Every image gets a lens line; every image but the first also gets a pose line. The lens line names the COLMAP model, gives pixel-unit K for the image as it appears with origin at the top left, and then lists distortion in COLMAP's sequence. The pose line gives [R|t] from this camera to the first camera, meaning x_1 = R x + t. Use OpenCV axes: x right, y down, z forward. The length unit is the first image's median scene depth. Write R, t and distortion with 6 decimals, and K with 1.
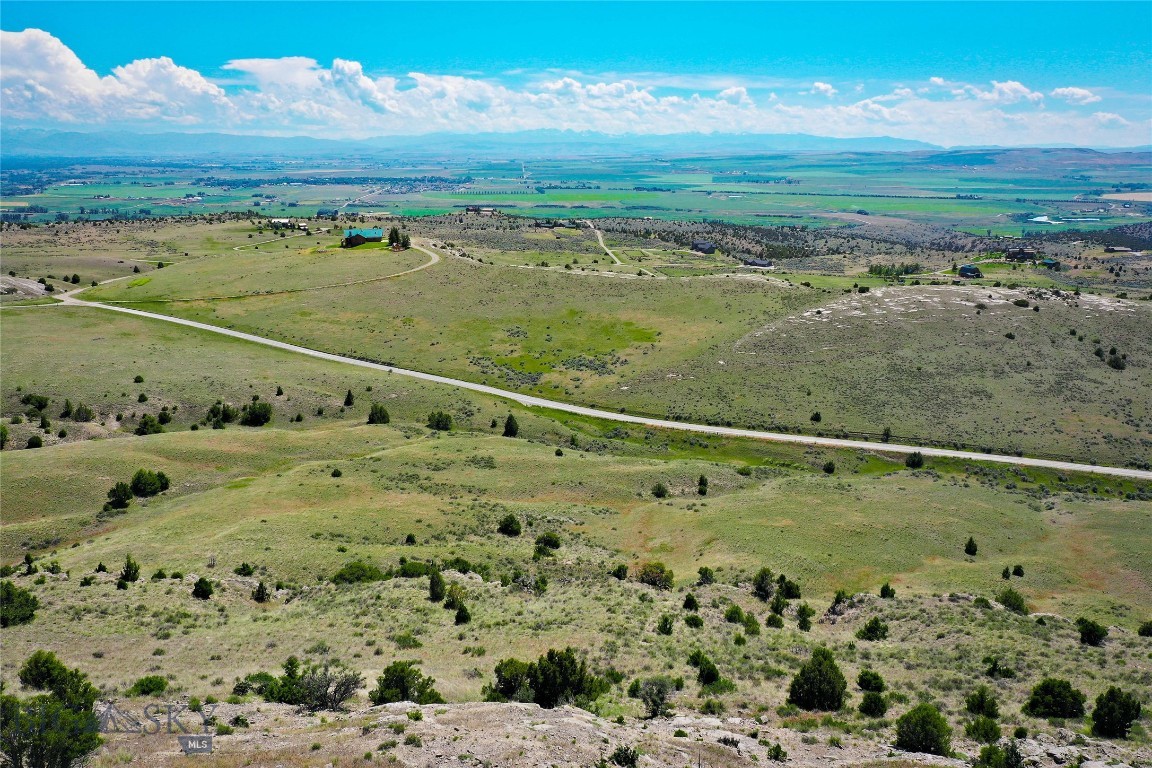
lens RADIAL K [[881.8, 0, 560.8], [0, 881.8, 388.0], [0, 0, 1]] dist [-0.004694, 0.001525]
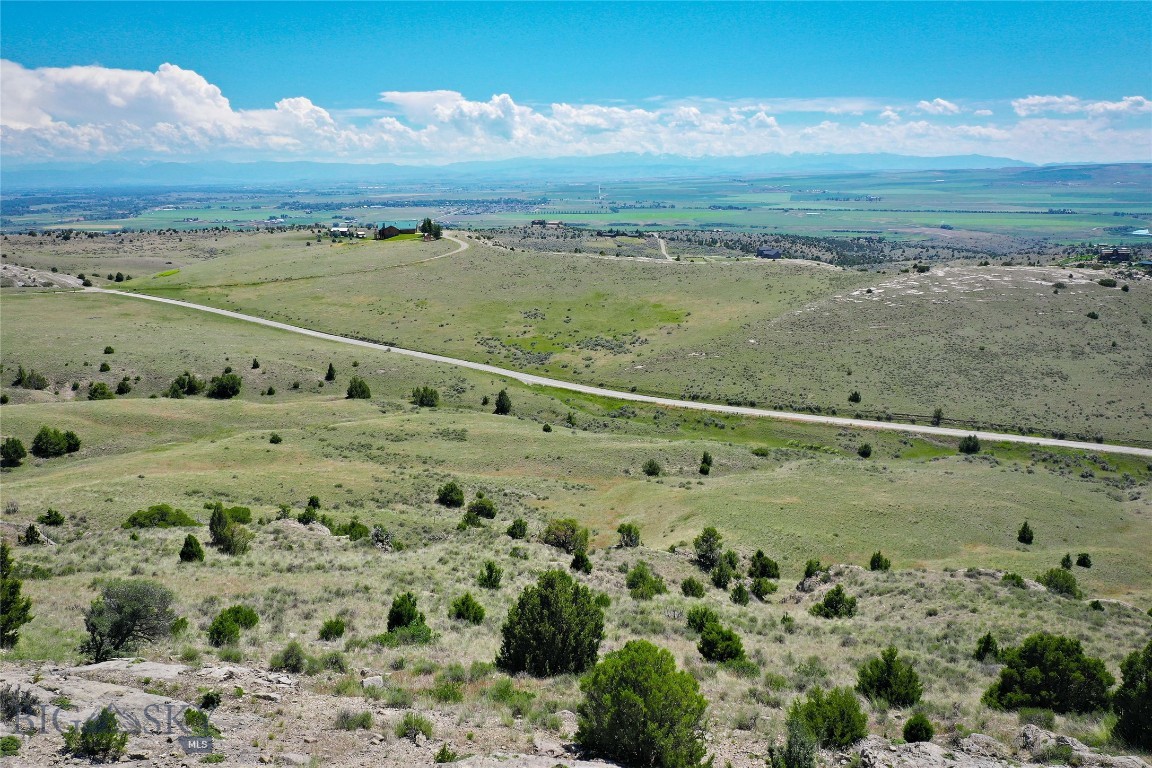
lens RADIAL K [[881.8, 0, 563.5], [0, 881.8, 388.5], [0, 0, 1]] dist [-0.004694, 0.001525]
pose [[0.996490, 0.006841, -0.083436, 0.074028], [-0.008868, 0.999674, -0.023951, 0.046259], [0.083245, 0.024607, 0.996225, 0.108590]]
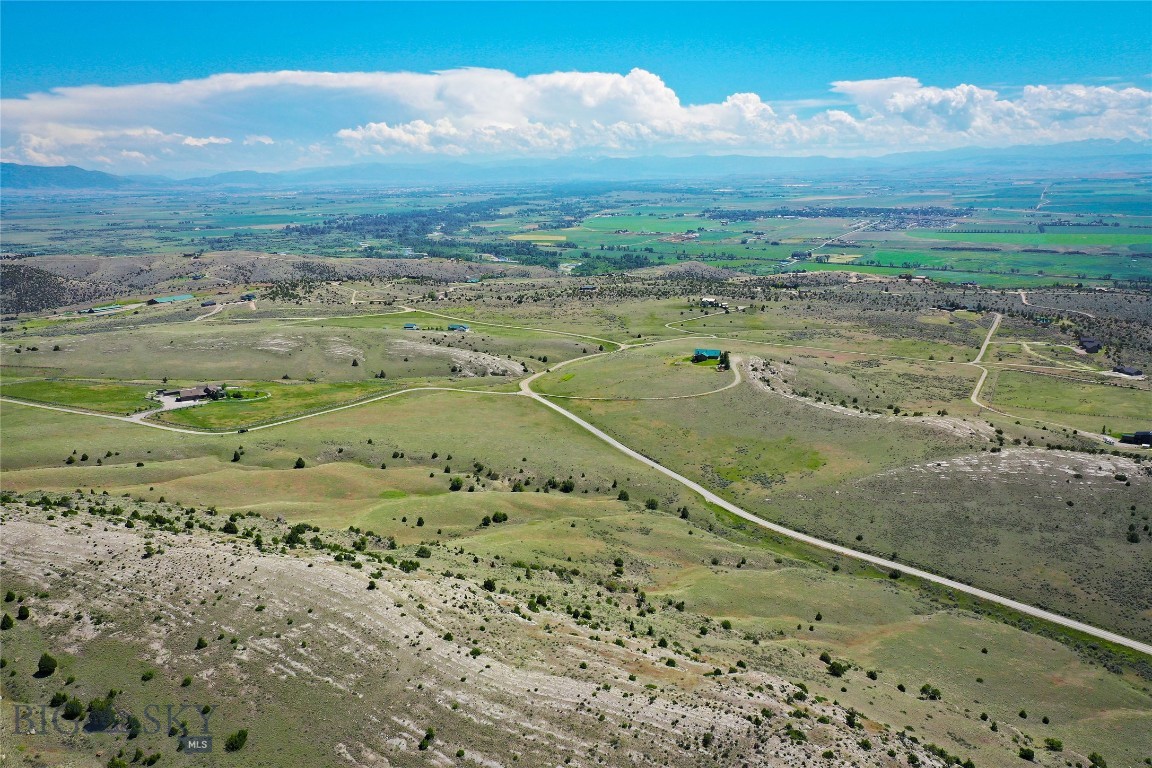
lens RADIAL K [[881.8, 0, 580.3], [0, 881.8, 382.4], [0, 0, 1]] dist [-0.004694, 0.001525]
pose [[0.862838, 0.096651, -0.496154, 0.616143], [-0.110039, 0.993925, 0.002253, -0.199761], [0.493358, 0.052652, 0.868232, -0.711231]]
